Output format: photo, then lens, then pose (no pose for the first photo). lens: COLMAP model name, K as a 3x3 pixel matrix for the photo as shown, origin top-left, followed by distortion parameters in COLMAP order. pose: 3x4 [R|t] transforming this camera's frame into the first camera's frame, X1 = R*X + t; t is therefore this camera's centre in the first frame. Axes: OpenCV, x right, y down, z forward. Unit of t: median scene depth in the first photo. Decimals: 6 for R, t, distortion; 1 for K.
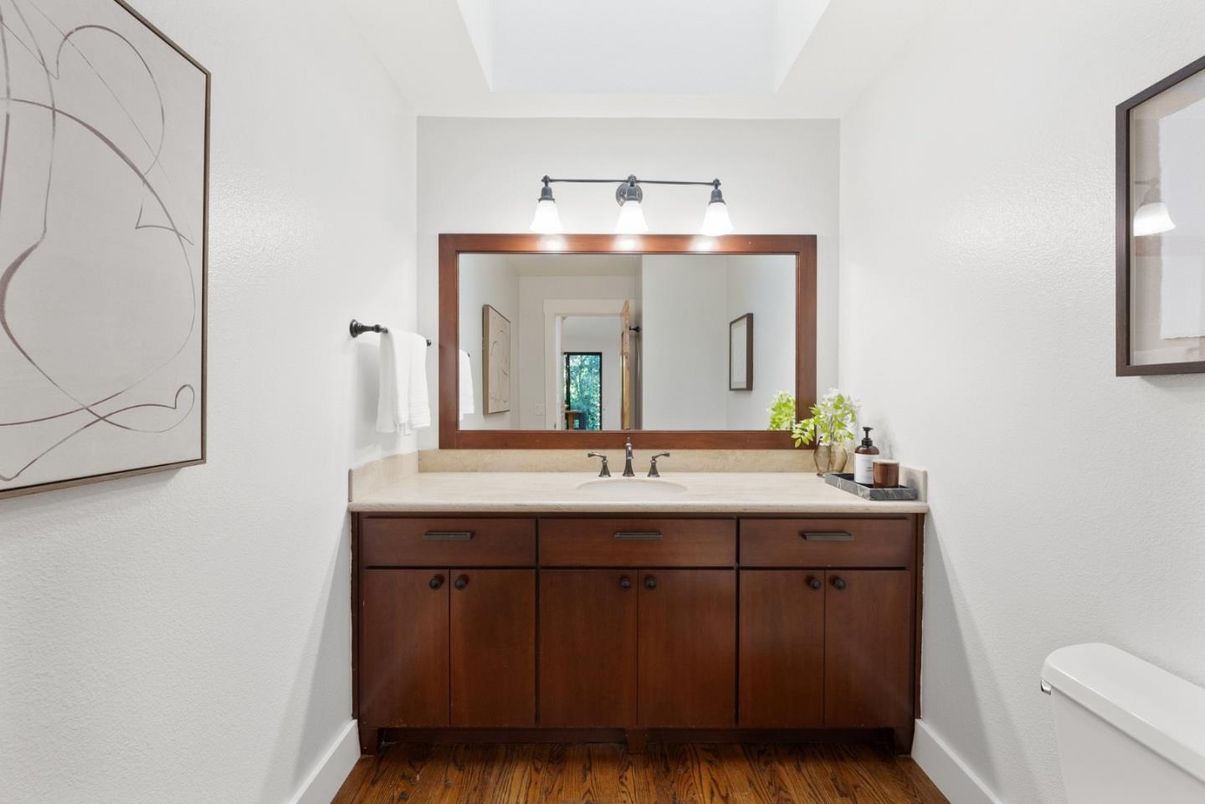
lens RADIAL K [[528.9, 0, 602.5], [0, 528.9, 402.0], [0, 0, 1]] dist [0.000631, -0.000204]
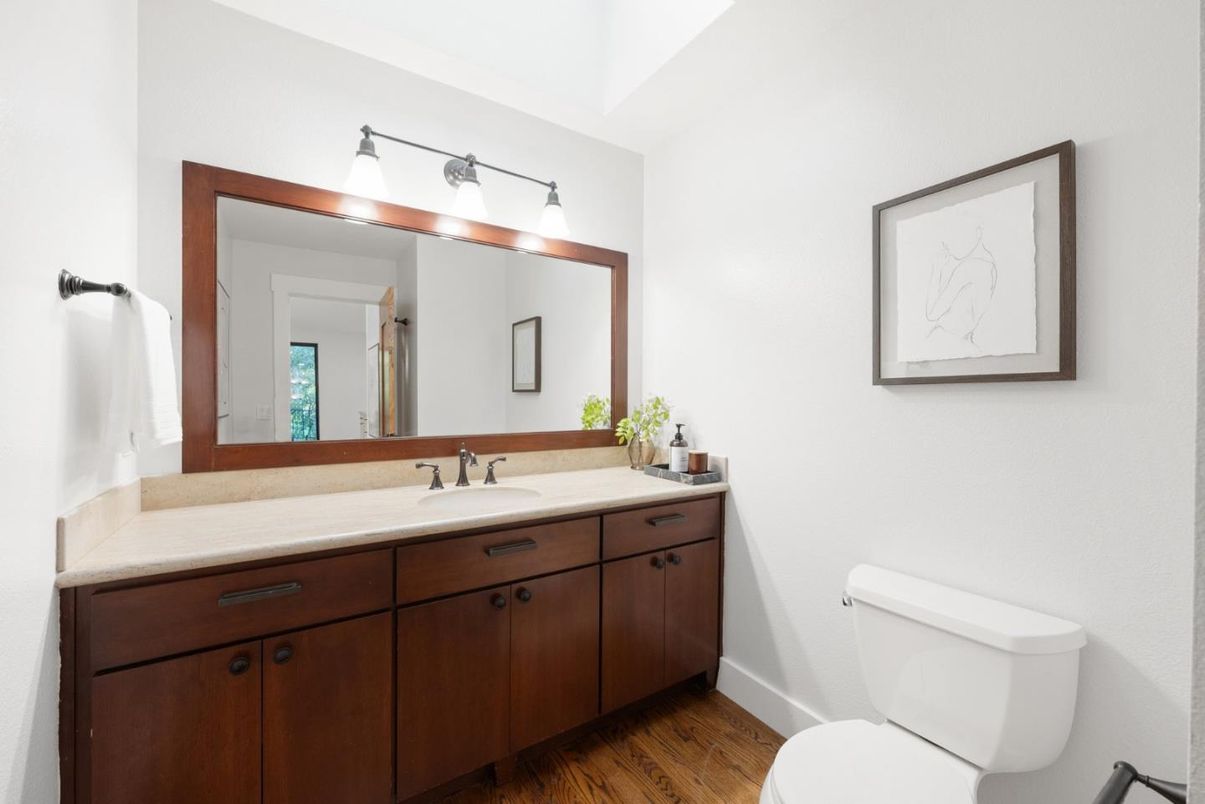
lens RADIAL K [[519.7, 0, 639.9], [0, 519.7, 402.6], [0, 0, 1]] dist [0.001061, 0.000038]
pose [[0.805366, -0.004173, 0.592763, -0.255728], [0.004041, 0.999991, 0.001549, -0.002113], [-0.592764, 0.001148, 0.805375, 0.115213]]
